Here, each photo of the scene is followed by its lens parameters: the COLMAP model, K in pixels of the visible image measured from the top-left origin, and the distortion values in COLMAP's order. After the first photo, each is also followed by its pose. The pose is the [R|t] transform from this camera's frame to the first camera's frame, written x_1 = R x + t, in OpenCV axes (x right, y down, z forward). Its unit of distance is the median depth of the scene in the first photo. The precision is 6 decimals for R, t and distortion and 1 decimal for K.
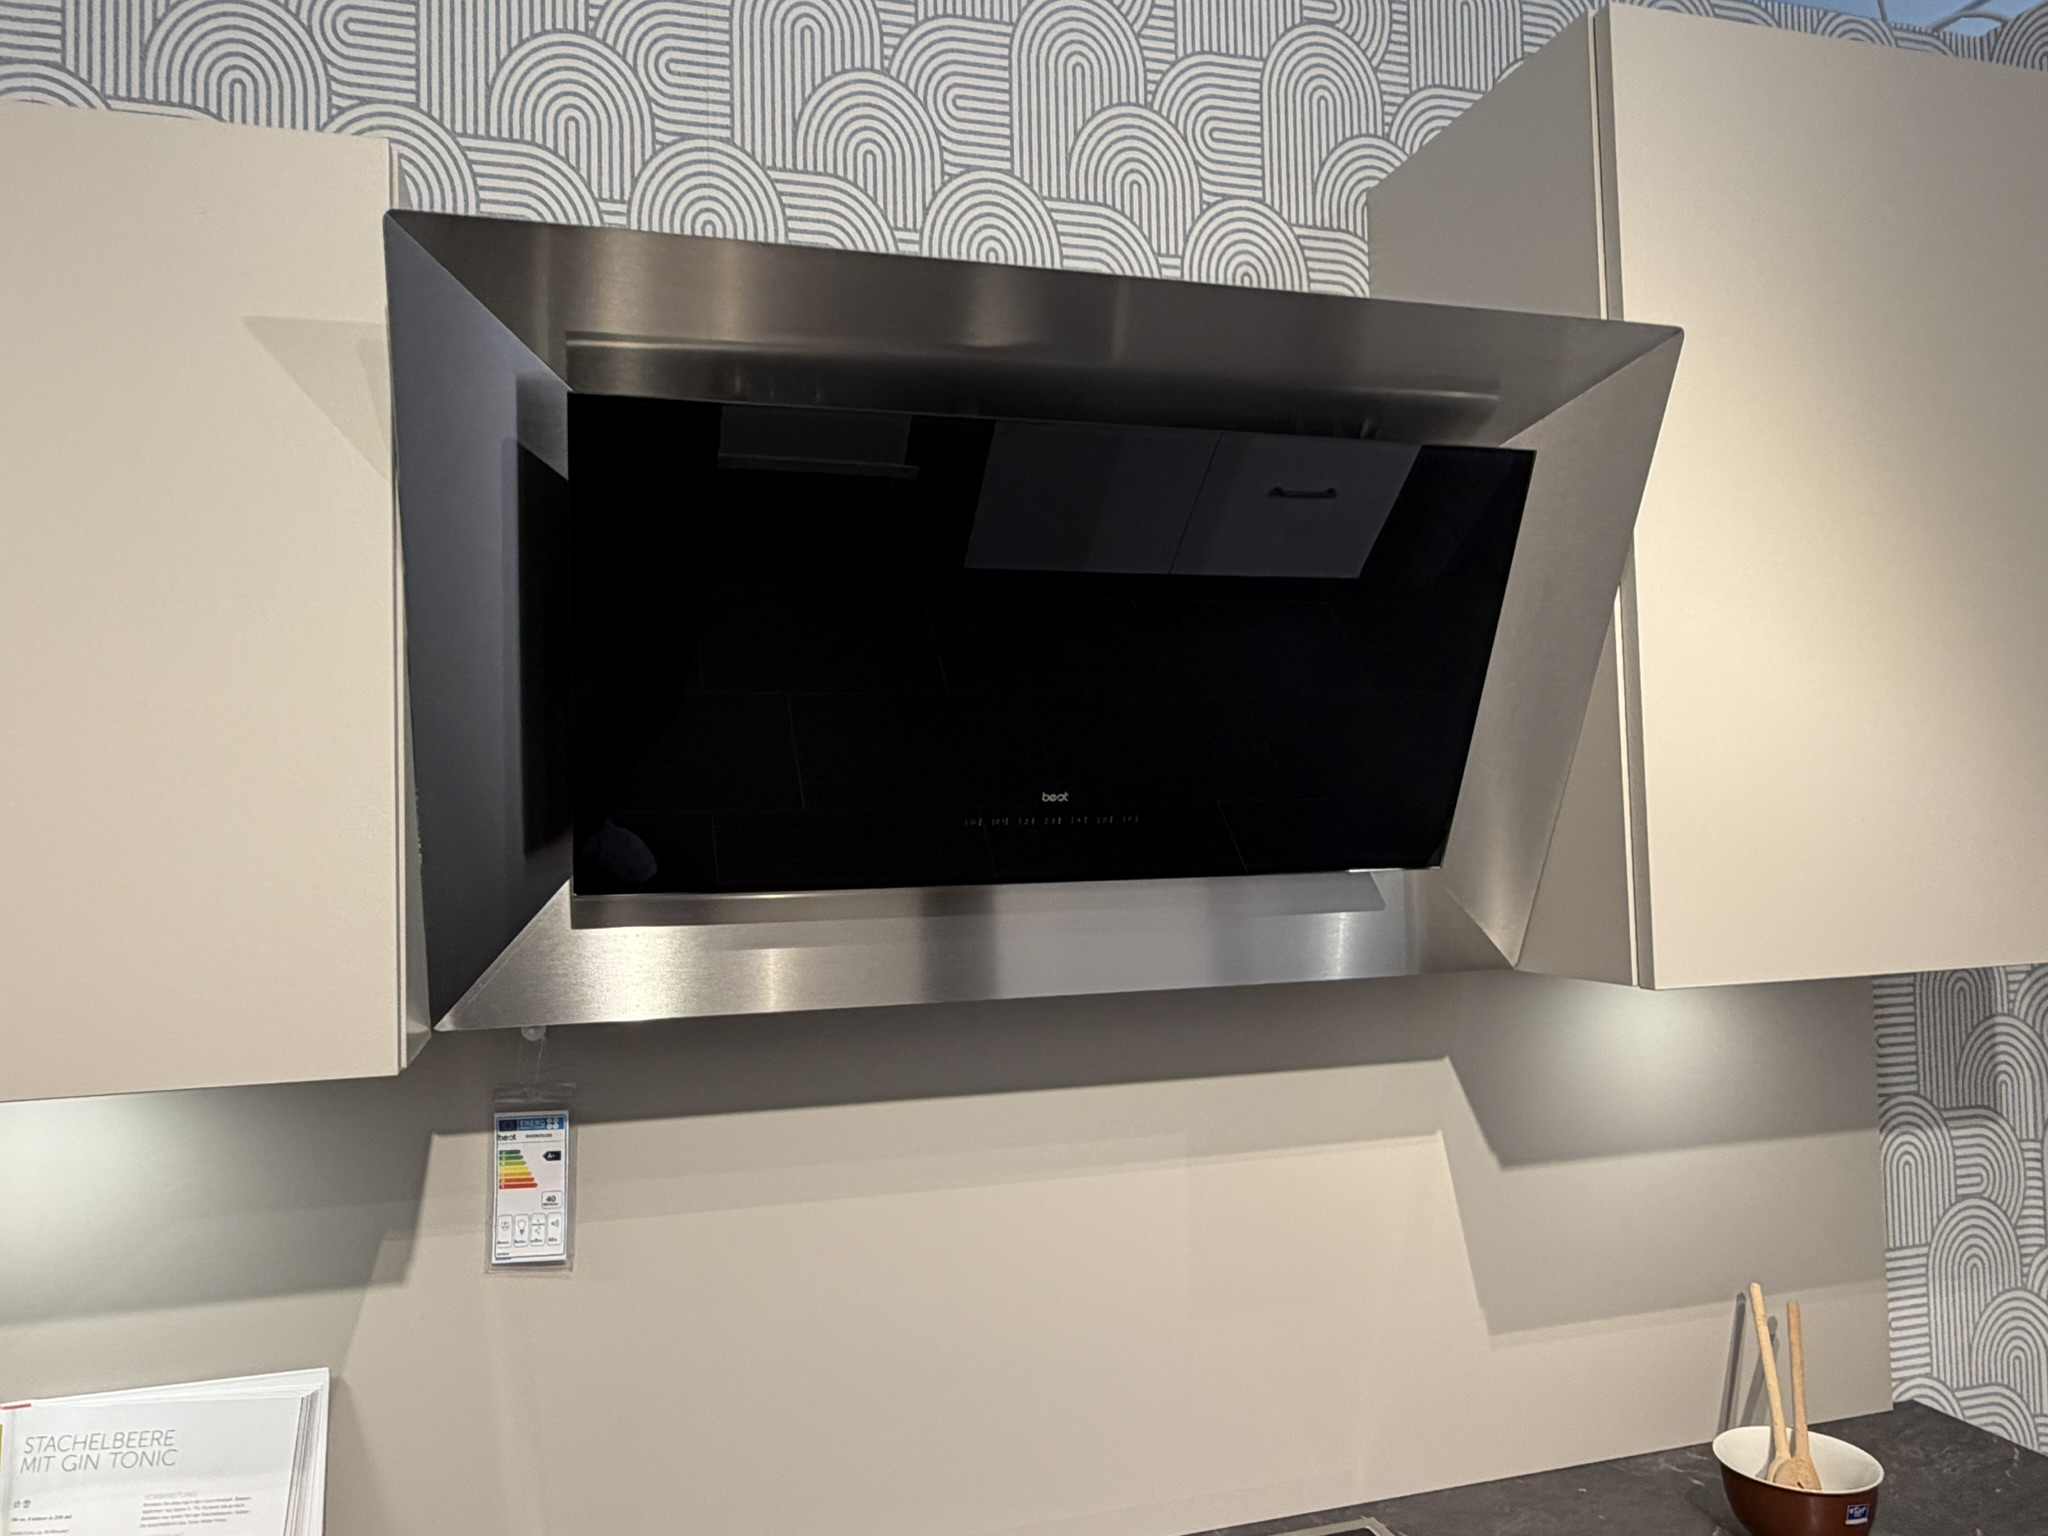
lens RADIAL K [[1449.7, 0, 1011.5], [0, 1449.7, 774.0], [0, 0, 1]] dist [-0.001328, 0.004453]
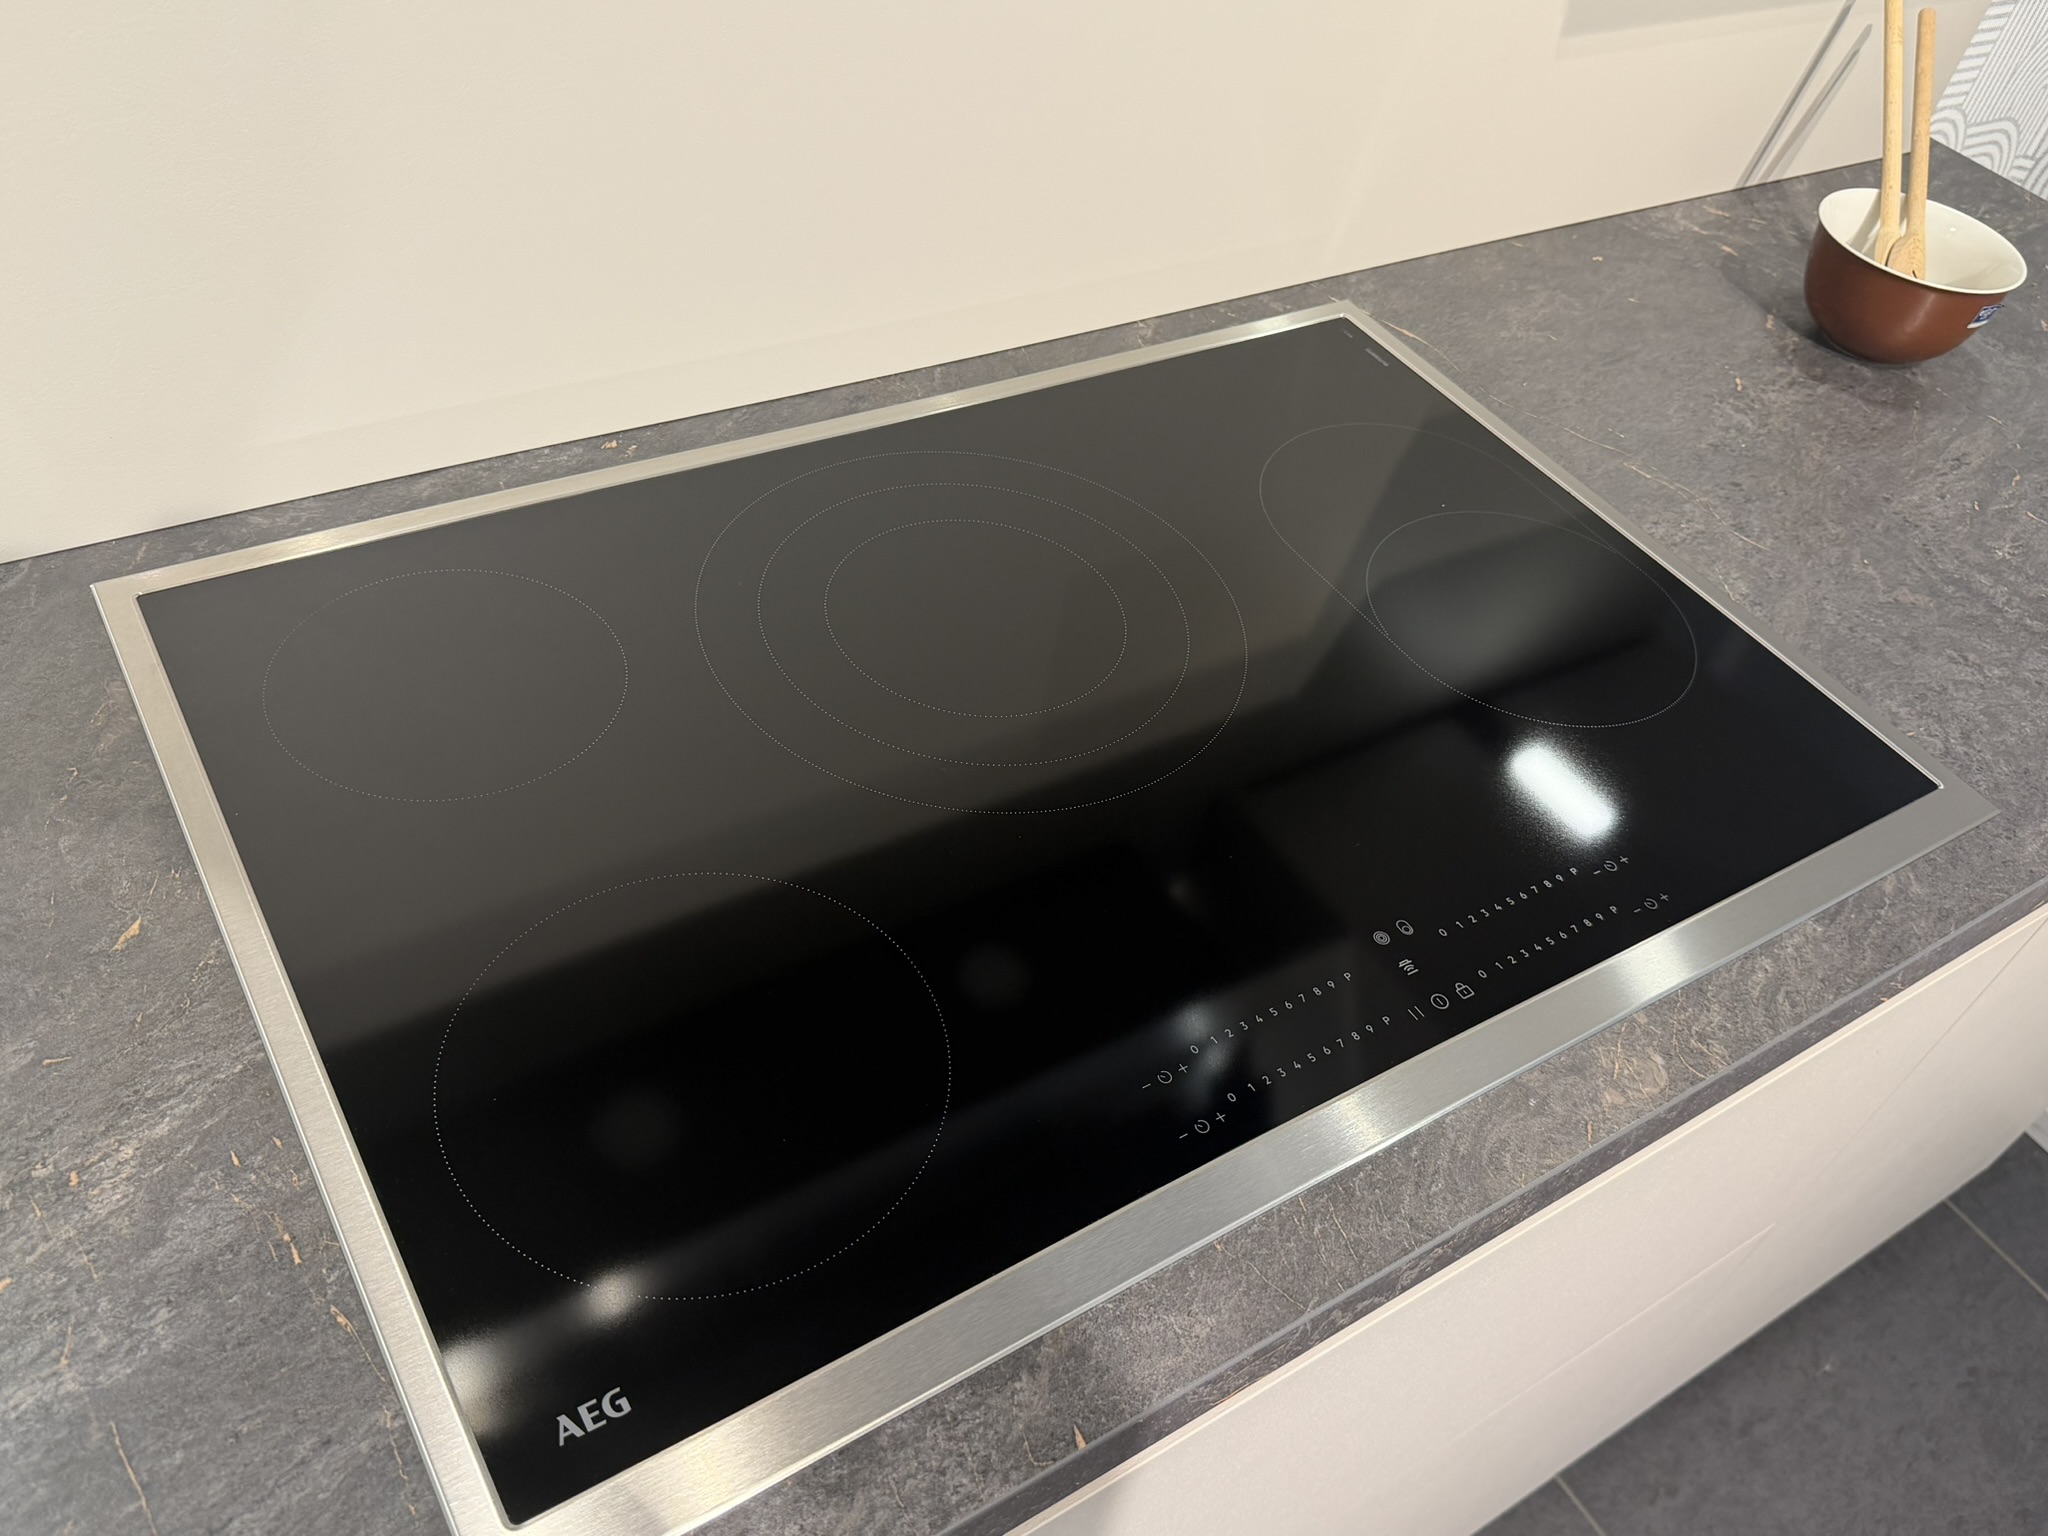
lens RADIAL K [[1636.4, 0, 1026.1], [0, 1636.4, 776.2], [0, 0, 1]] dist [0.093075, -0.126284]
pose [[0.948904, -0.082361, 0.304627, -0.181420], [-0.174547, 0.667235, 0.724107, 0.131956], [-0.262896, -0.740280, 0.618766, 0.427508]]
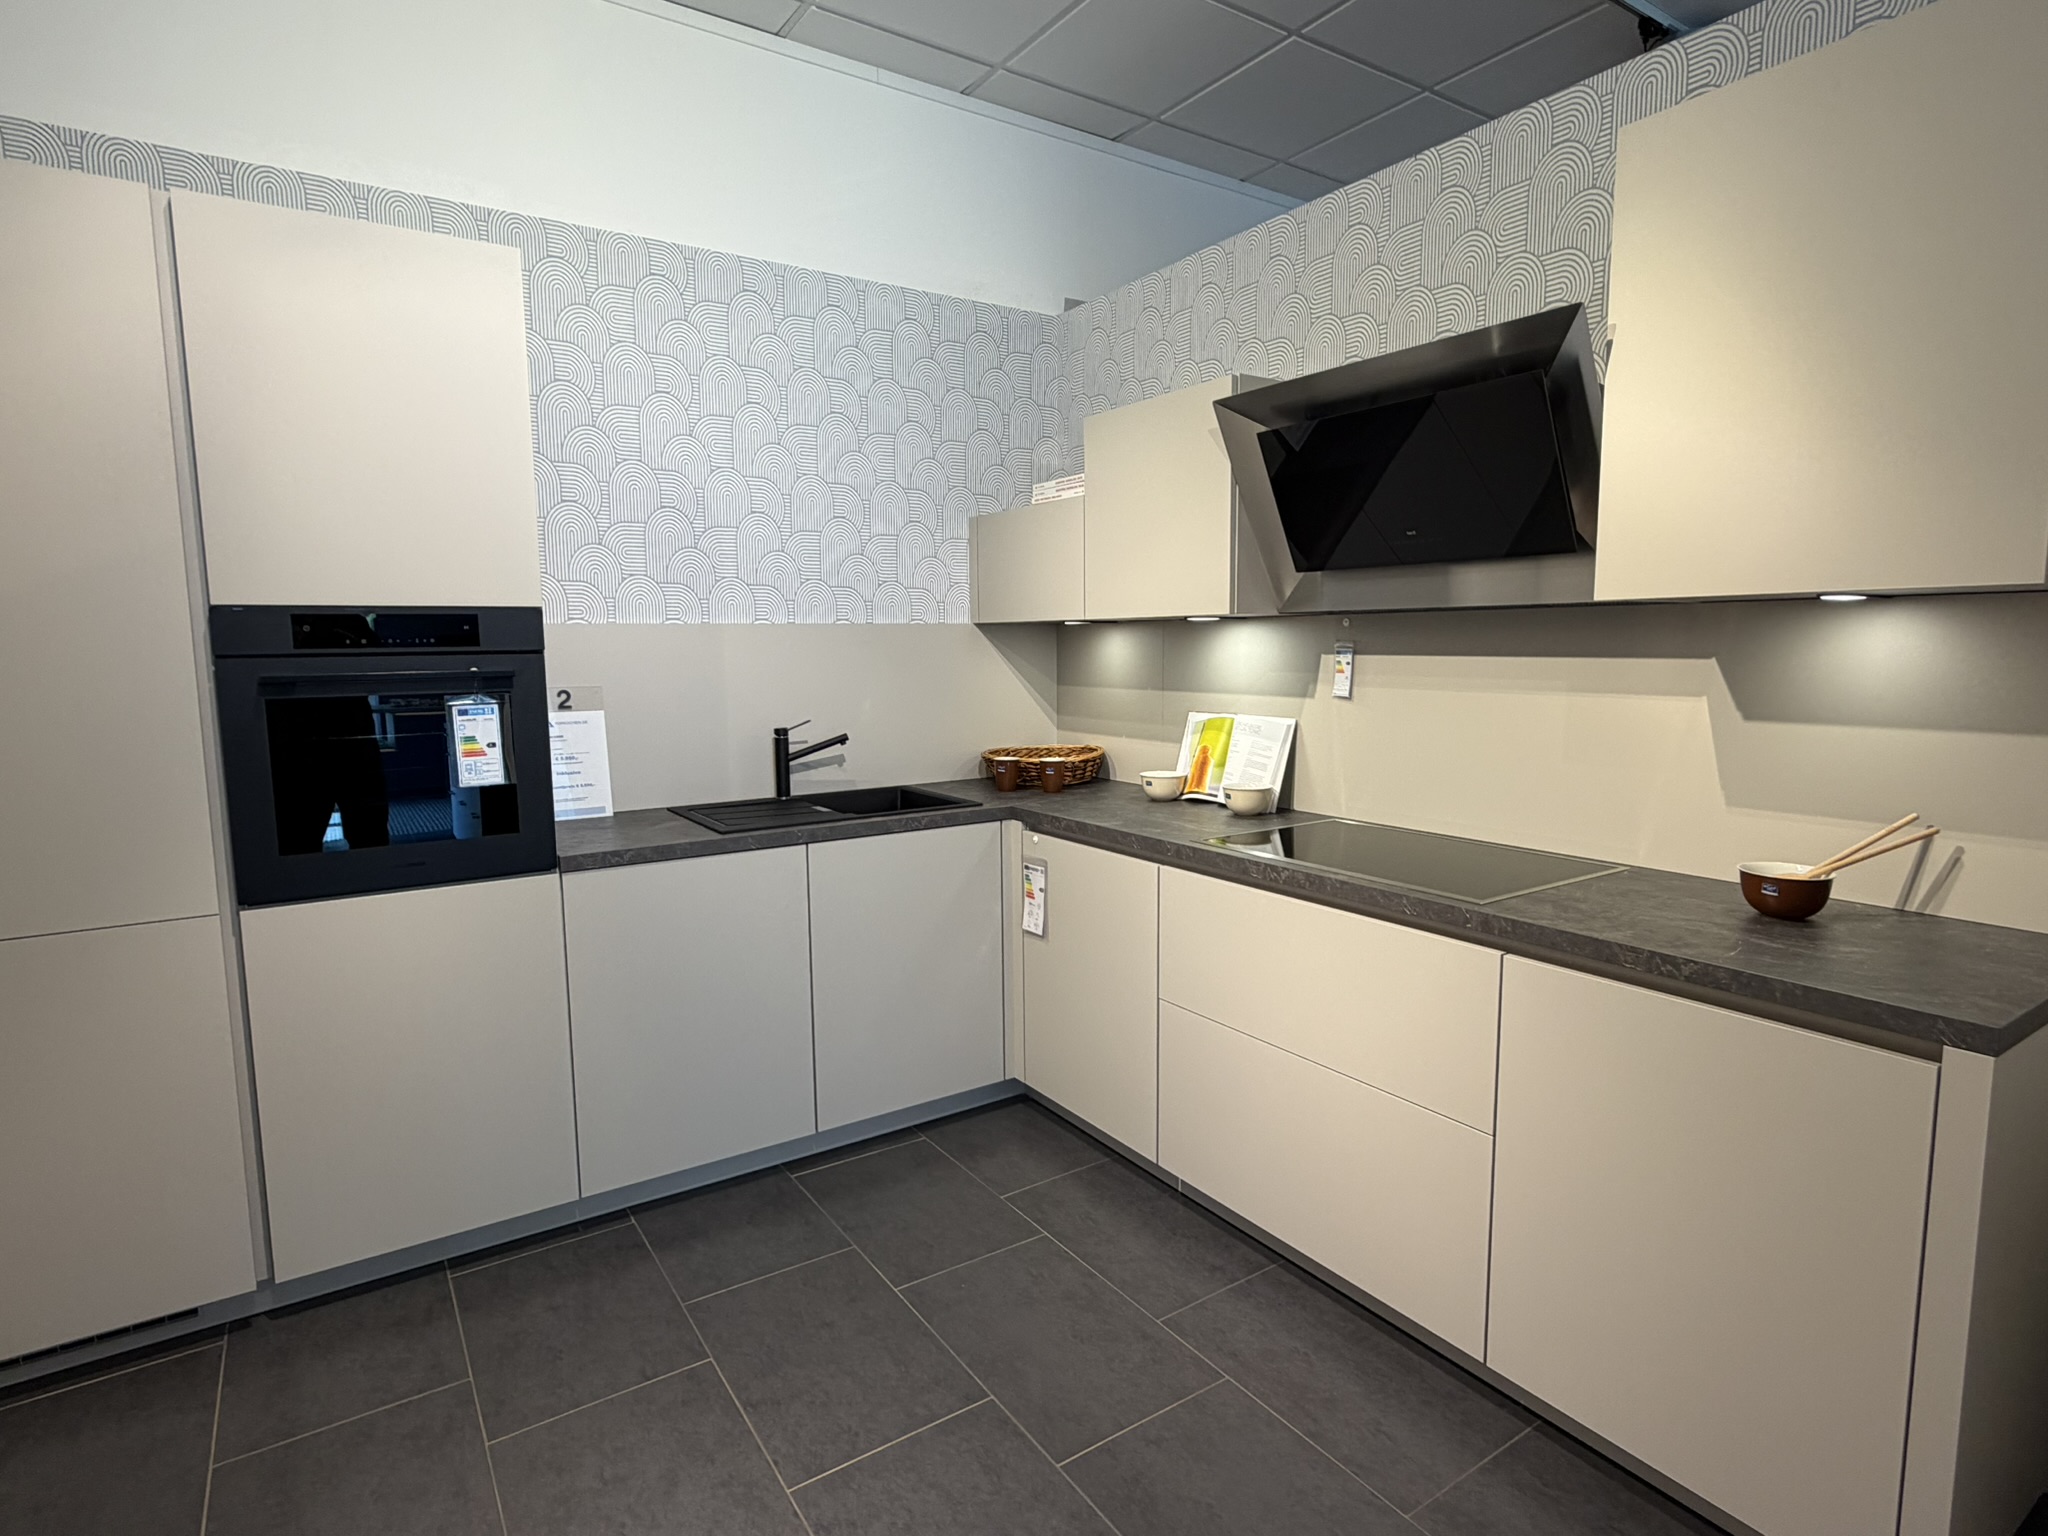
lens RADIAL K [[1071.9, 0, 1020.0], [0, 1071.9, 766.9], [0, 0, 1]] dist [0.001419, 0.000695]
pose [[0.290680, 0.134057, -0.947383, 1.656877], [0.037530, 0.987777, 0.151288, 0.108496], [0.956084, -0.079532, 0.282096, -0.325248]]
